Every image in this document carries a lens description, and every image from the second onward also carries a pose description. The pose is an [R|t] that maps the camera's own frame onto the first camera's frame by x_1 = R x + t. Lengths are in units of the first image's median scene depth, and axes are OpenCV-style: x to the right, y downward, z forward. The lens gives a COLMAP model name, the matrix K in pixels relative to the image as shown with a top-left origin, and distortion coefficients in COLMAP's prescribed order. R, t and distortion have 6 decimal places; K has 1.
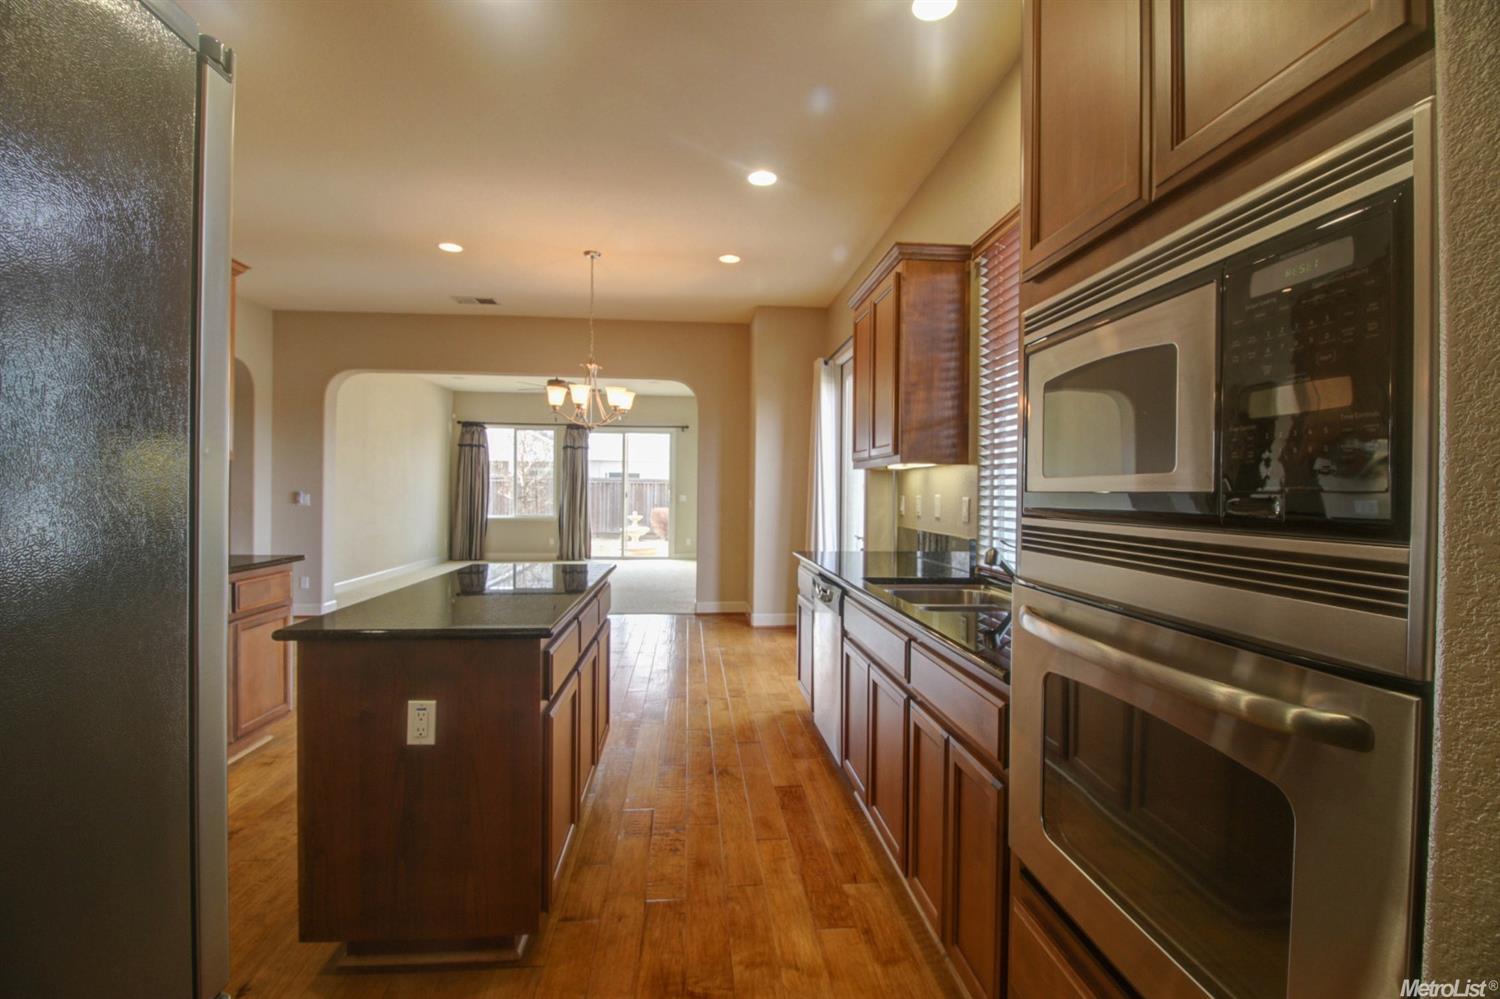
lens RADIAL K [[731.7, 0, 755.6], [0, 731.7, 494.9], [0, 0, 1]] dist [-0.010145, -0.001675]
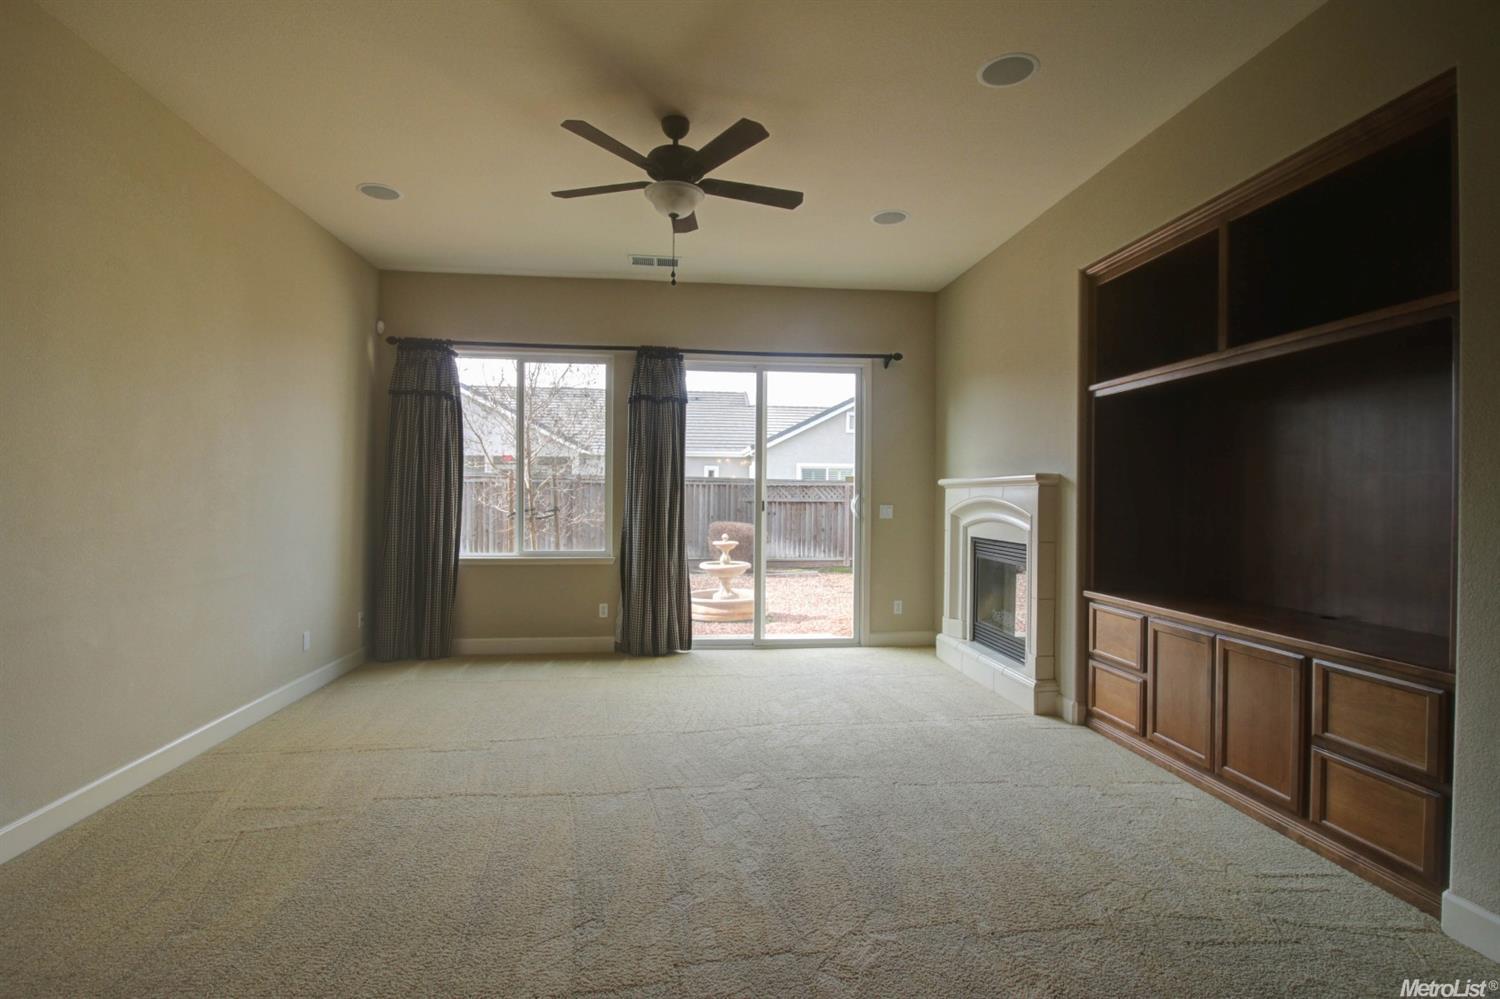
lens RADIAL K [[731.7, 0, 745.7], [0, 731.7, 499.5], [0, 0, 1]] dist [-0.010145, -0.001675]
pose [[0.999751, -0.003468, 0.022059, -0.202632], [0.003372, 0.999985, 0.004359, -0.006021], [-0.022074, -0.004283, 0.999747, 0.553650]]
